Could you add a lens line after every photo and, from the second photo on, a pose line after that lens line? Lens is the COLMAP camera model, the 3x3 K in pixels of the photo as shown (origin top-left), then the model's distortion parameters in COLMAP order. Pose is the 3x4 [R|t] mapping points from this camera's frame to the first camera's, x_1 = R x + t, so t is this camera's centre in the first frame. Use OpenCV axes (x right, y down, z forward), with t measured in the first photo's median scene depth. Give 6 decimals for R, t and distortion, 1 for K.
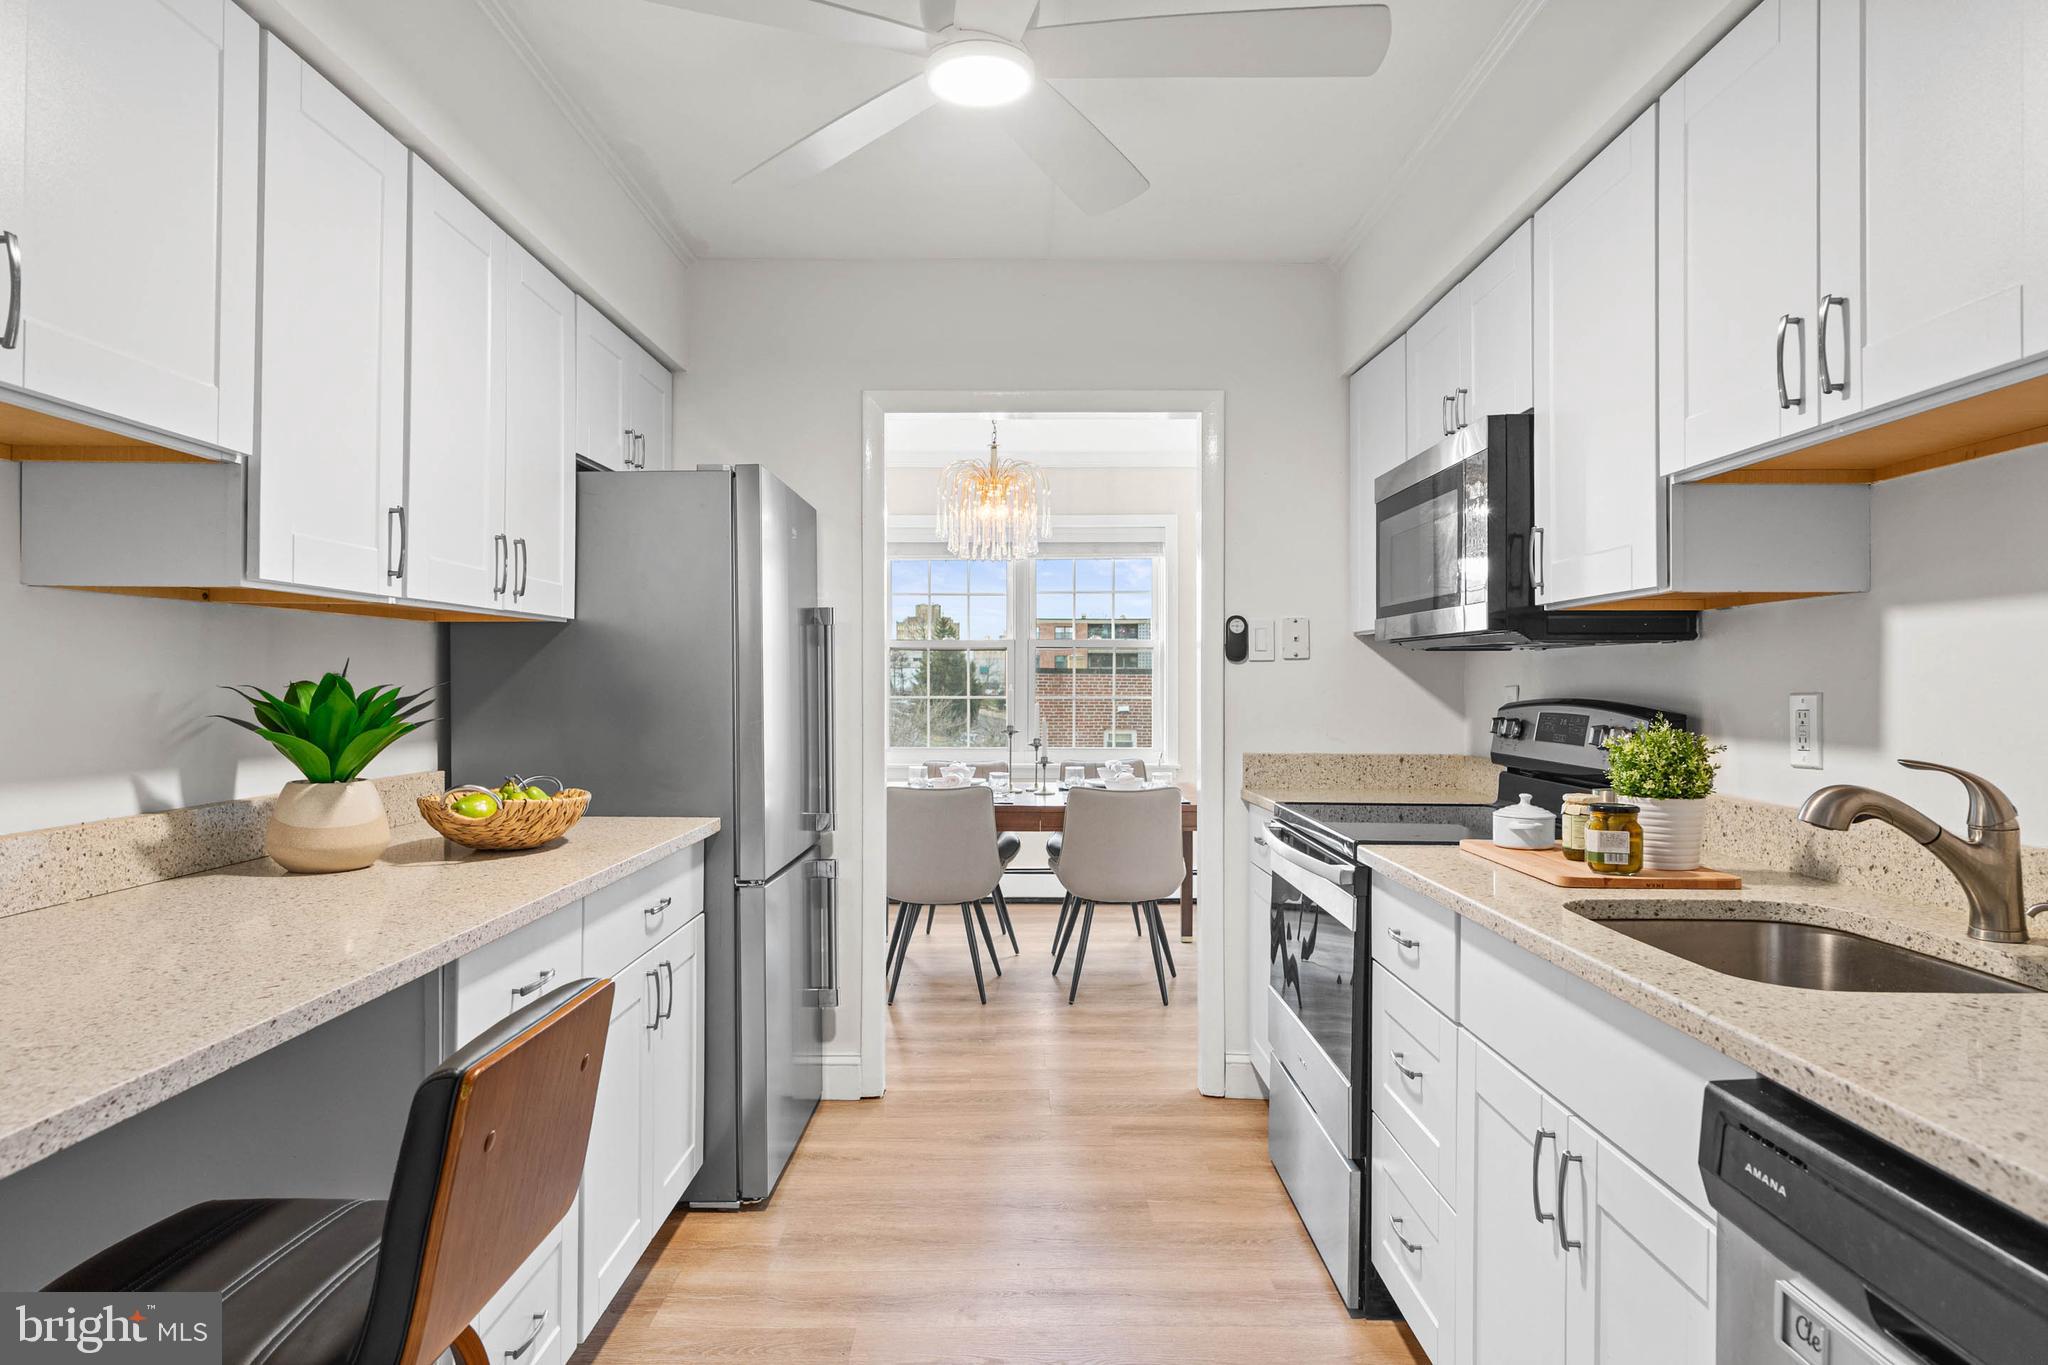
lens RADIAL K [[1173.5, 0, 1024.0], [0, 1173.5, 682.5], [0, 0, 1]] dist [0.003259, 0.000861]
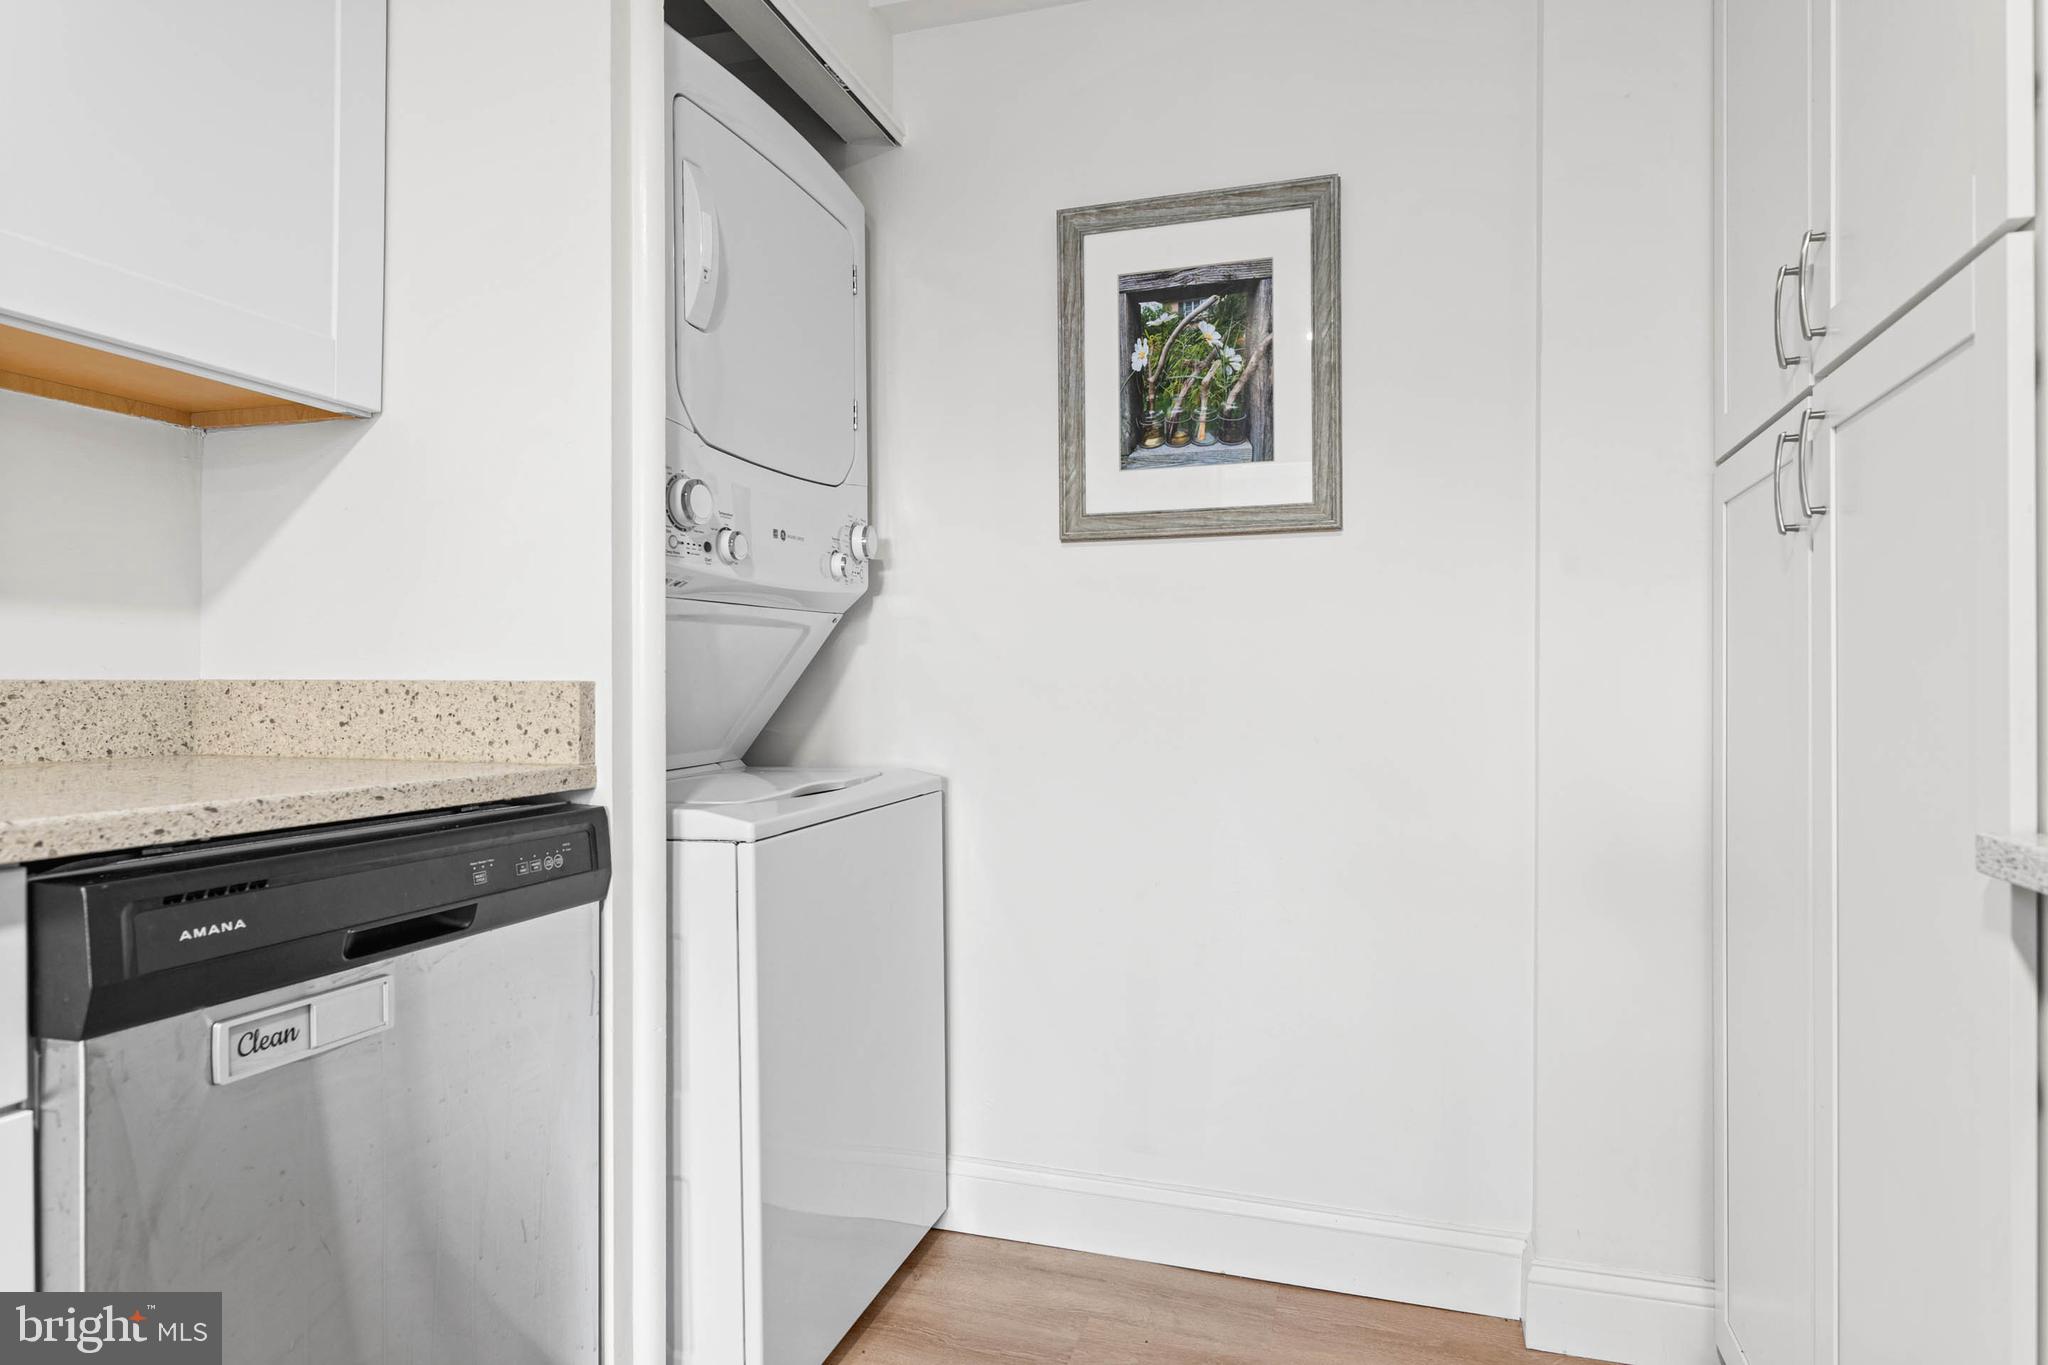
lens RADIAL K [[1173.5, 0, 1024.0], [0, 1173.5, 682.5], [0, 0, 1]] dist [0.003259, 0.000861]
pose [[-0.952959, -0.005608, 0.303046, -0.310551], [-0.007050, 0.999968, -0.003667, 0.221592], [-0.303016, -0.005631, -0.952969, 1.767082]]
